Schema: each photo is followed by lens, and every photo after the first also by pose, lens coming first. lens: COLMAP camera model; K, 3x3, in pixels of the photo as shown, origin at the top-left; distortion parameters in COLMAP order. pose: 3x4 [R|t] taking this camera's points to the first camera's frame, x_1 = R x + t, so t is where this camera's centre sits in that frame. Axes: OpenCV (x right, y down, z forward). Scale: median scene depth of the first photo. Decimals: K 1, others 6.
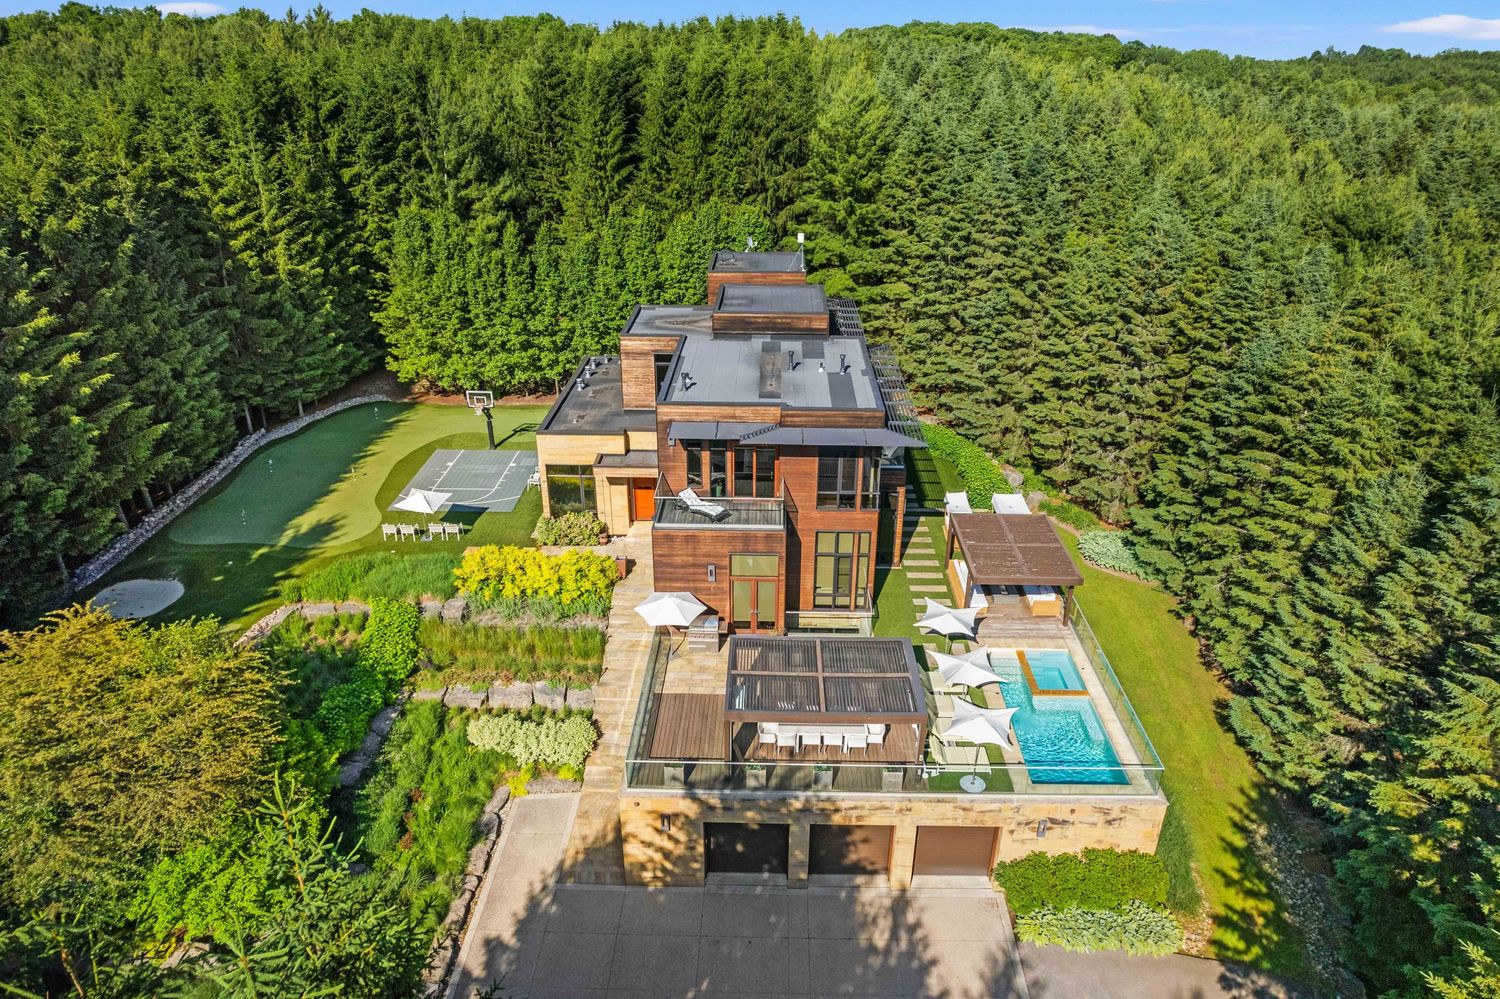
lens RADIAL K [[956.9, 0, 755.0], [0, 956.9, 501.0], [0, 0, 1]] dist [-0.086367, 0.081826]
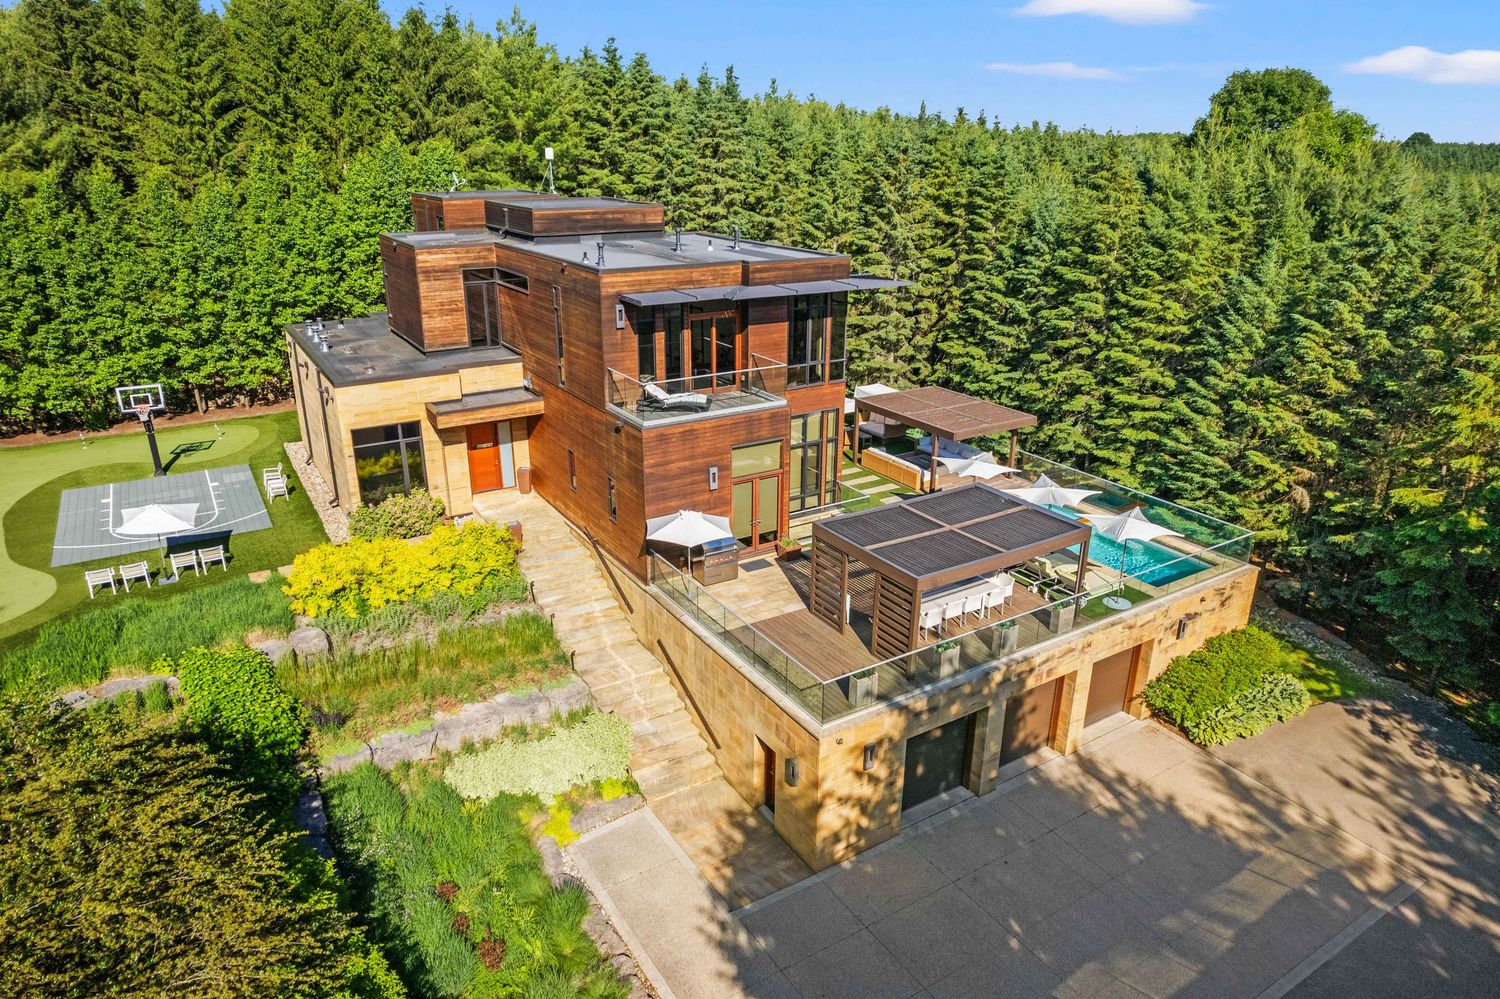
lens RADIAL K [[956.9, 0, 755.0], [0, 956.9, 501.0], [0, 0, 1]] dist [-0.086367, 0.081826]
pose [[0.834034, -0.194529, 0.516280, -0.326336], [0.232450, 0.972566, -0.009064, 0.084087], [-0.500354, 0.127569, 0.856372, 0.247248]]
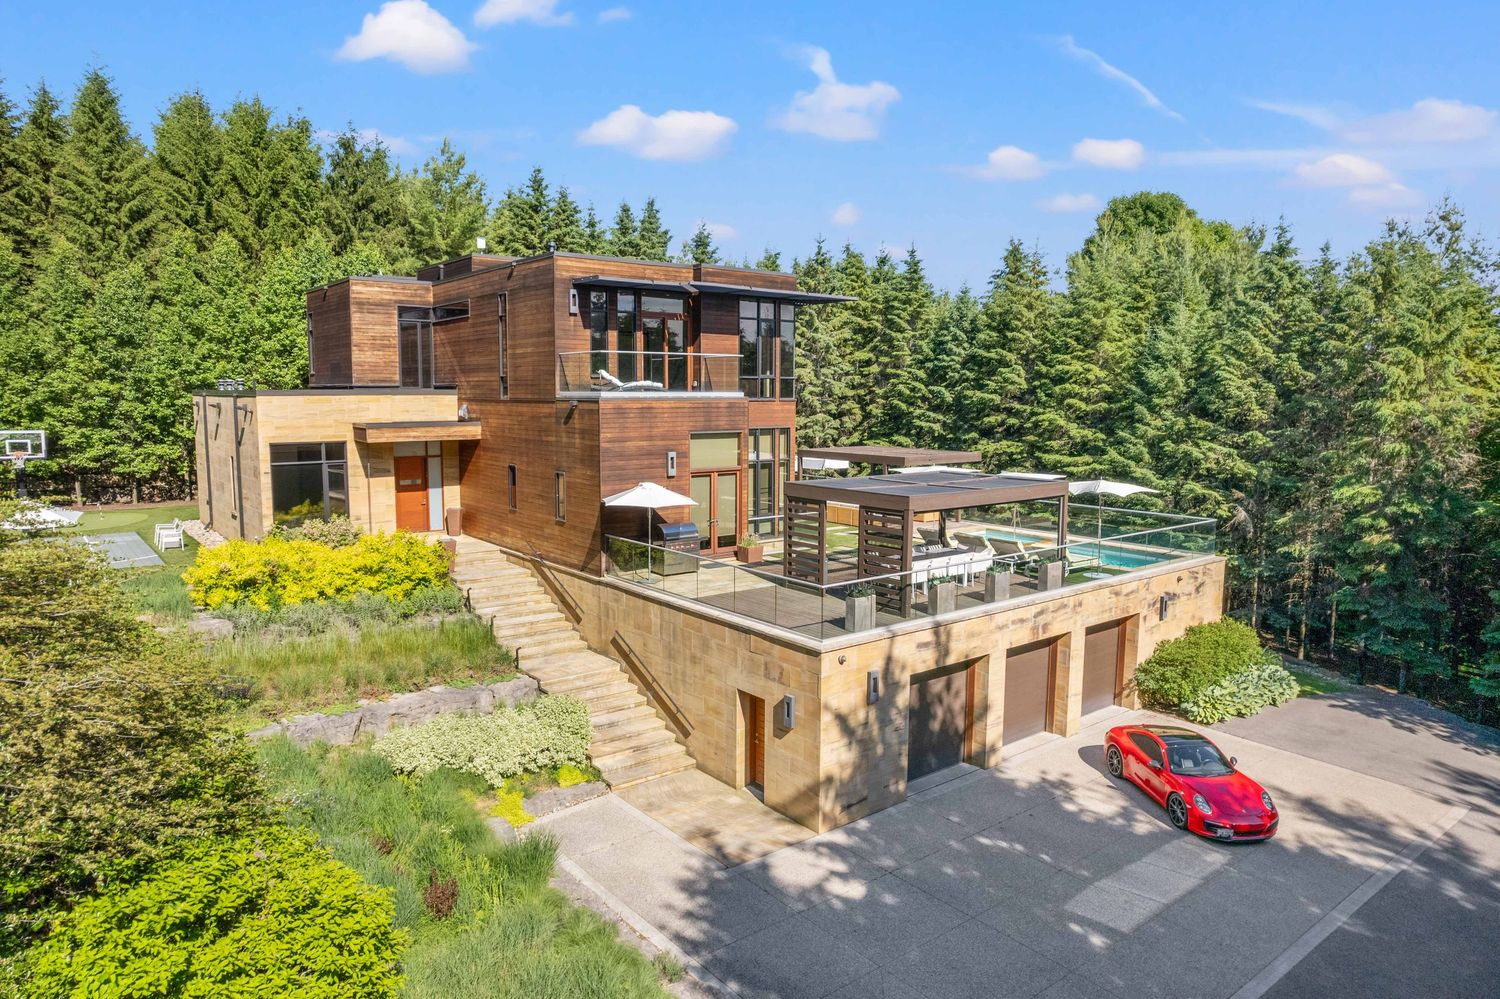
lens RADIAL K [[960.9, 0, 755.4], [0, 960.9, 499.6], [0, 0, 1]] dist [-0.086506, 0.083680]
pose [[0.766245, -0.075033, 0.638153, -0.362784], [0.272348, 0.937458, -0.216791, 0.216197], [-0.581975, 0.339915, 0.738758, 0.329543]]
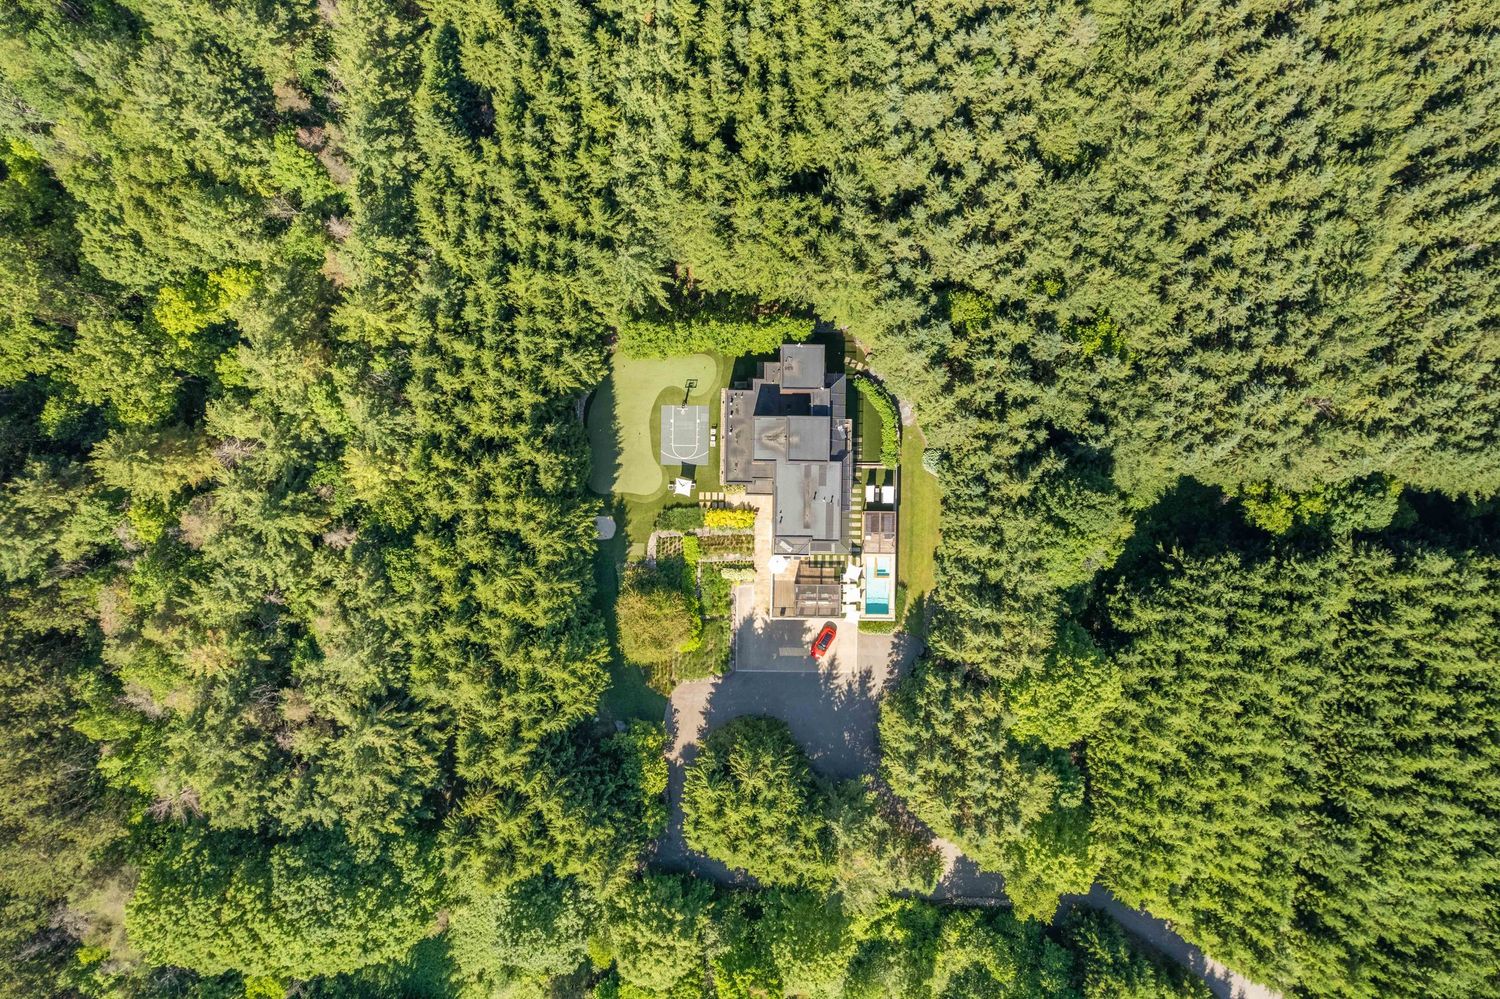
lens RADIAL K [[960.9, 0, 755.4], [0, 960.9, 499.6], [0, 0, 1]] dist [-0.086506, 0.083680]
pose [[0.999961, -0.002415, -0.008473, -0.105457], [0.008695, 0.425339, 0.904992, -2.486999], [0.001418, -0.905031, 0.425344, -0.242122]]
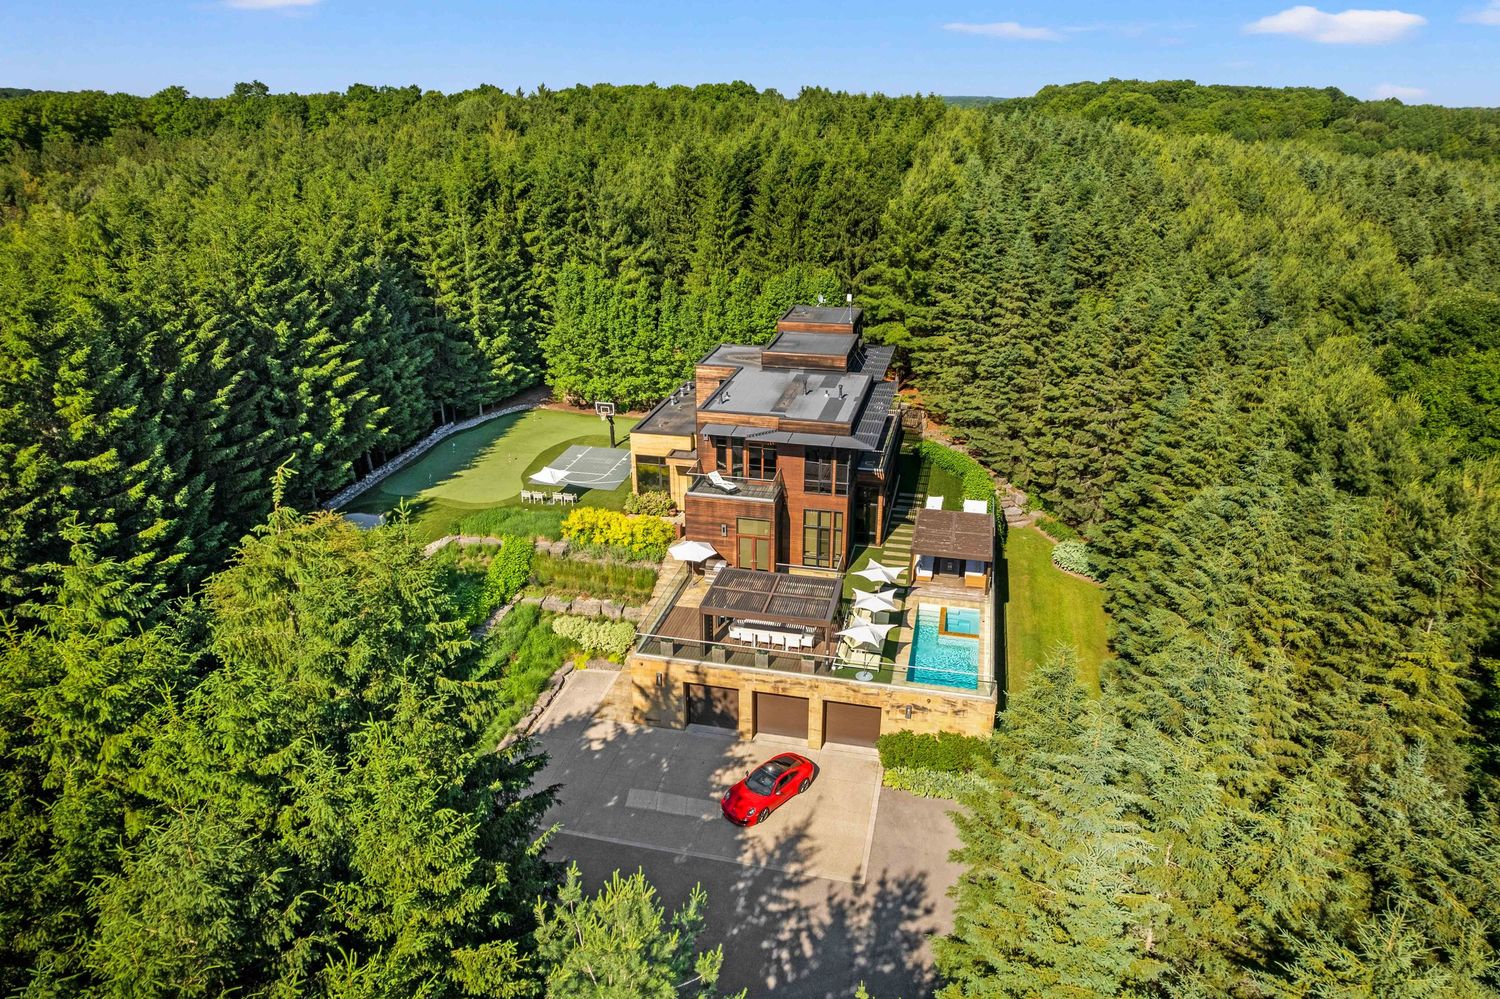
lens RADIAL K [[955.9, 0, 754.6], [0, 955.9, 501.0], [0, 0, 1]] dist [-0.074798, 0.064376]
pose [[0.979308, 0.073276, -0.188642, 0.206204], [-0.081744, 0.995948, -0.037500, 0.063288], [0.185129, 0.052144, 0.981330, -0.310089]]
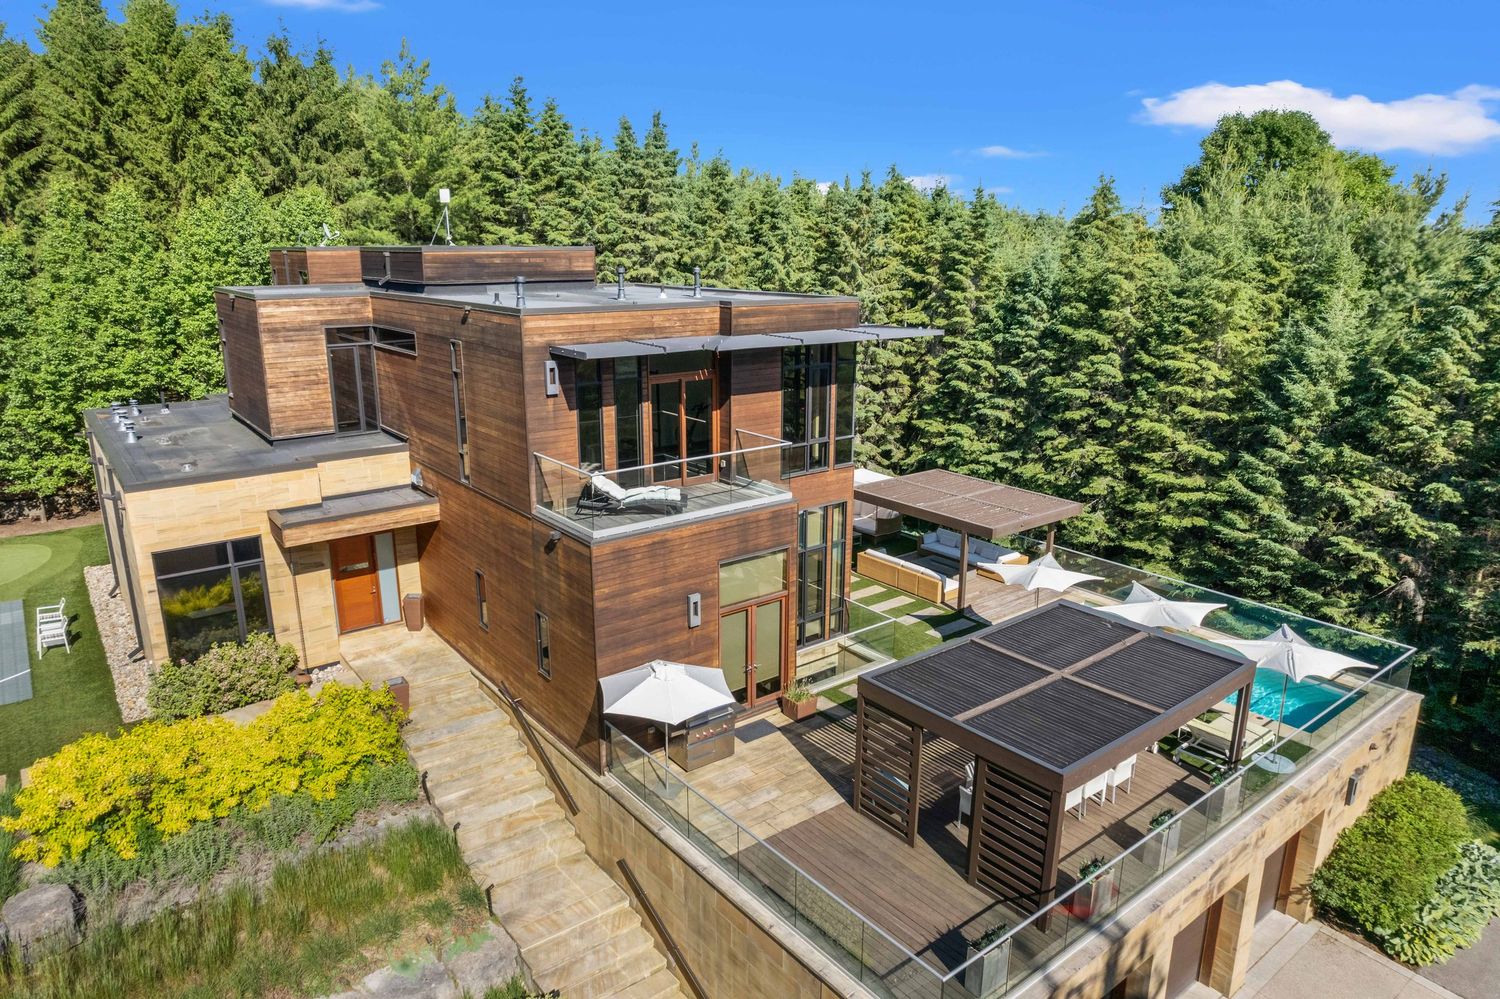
lens RADIAL K [[960.9, 0, 755.4], [0, 960.9, 499.6], [0, 0, 1]] dist [-0.086506, 0.083680]
pose [[0.771635, -0.167280, 0.613674, -0.259563], [0.270131, 0.959653, -0.078074, 0.052304], [-0.575854, 0.226017, 0.785690, 0.423986]]
